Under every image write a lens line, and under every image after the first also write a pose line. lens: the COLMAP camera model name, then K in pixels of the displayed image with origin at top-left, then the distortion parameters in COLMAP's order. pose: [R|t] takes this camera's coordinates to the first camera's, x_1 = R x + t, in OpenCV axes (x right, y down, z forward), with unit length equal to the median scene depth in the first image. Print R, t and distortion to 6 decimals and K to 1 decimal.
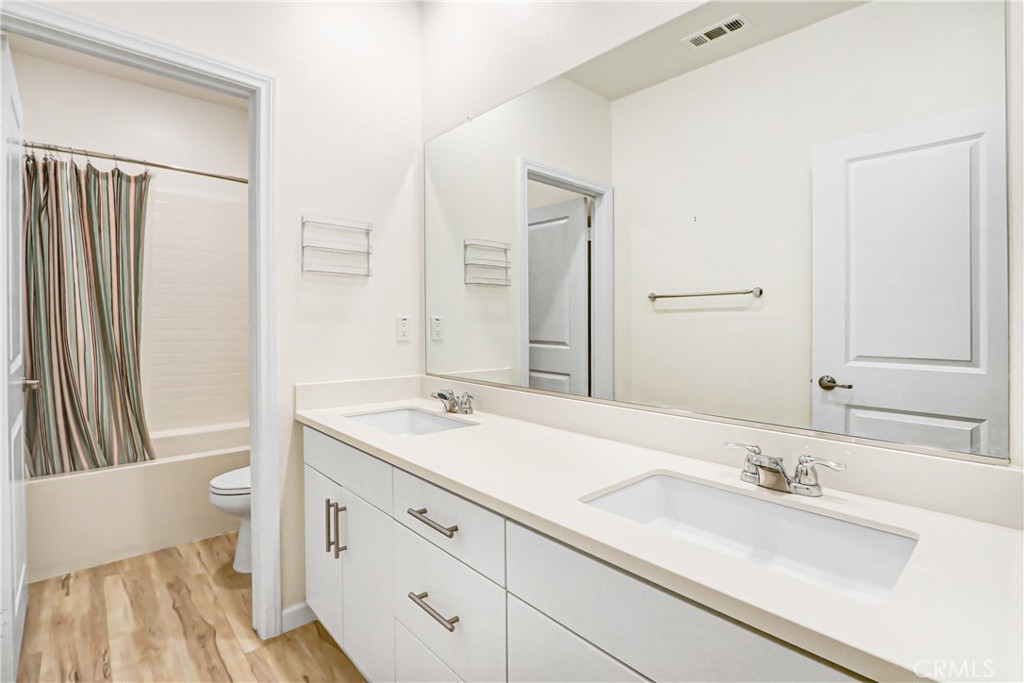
lens RADIAL K [[482.9, 0, 511.6], [0, 482.9, 336.8], [0, 0, 1]] dist [-0.003018, -0.000317]
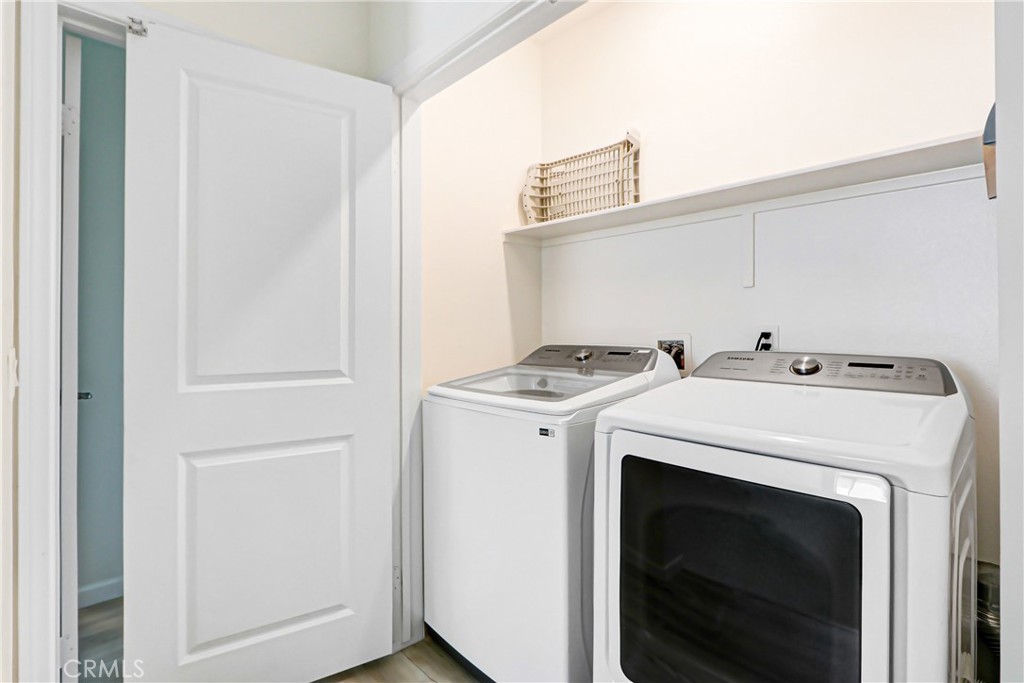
lens RADIAL K [[482.9, 0, 511.6], [0, 482.9, 339.4], [0, 0, 1]] dist [-0.003018, -0.000317]
pose [[-0.022676, -0.000674, 0.999743, -0.363943], [0.028513, 0.999593, 0.001320, -0.014355], [-0.999336, 0.028536, -0.022648, 0.844486]]
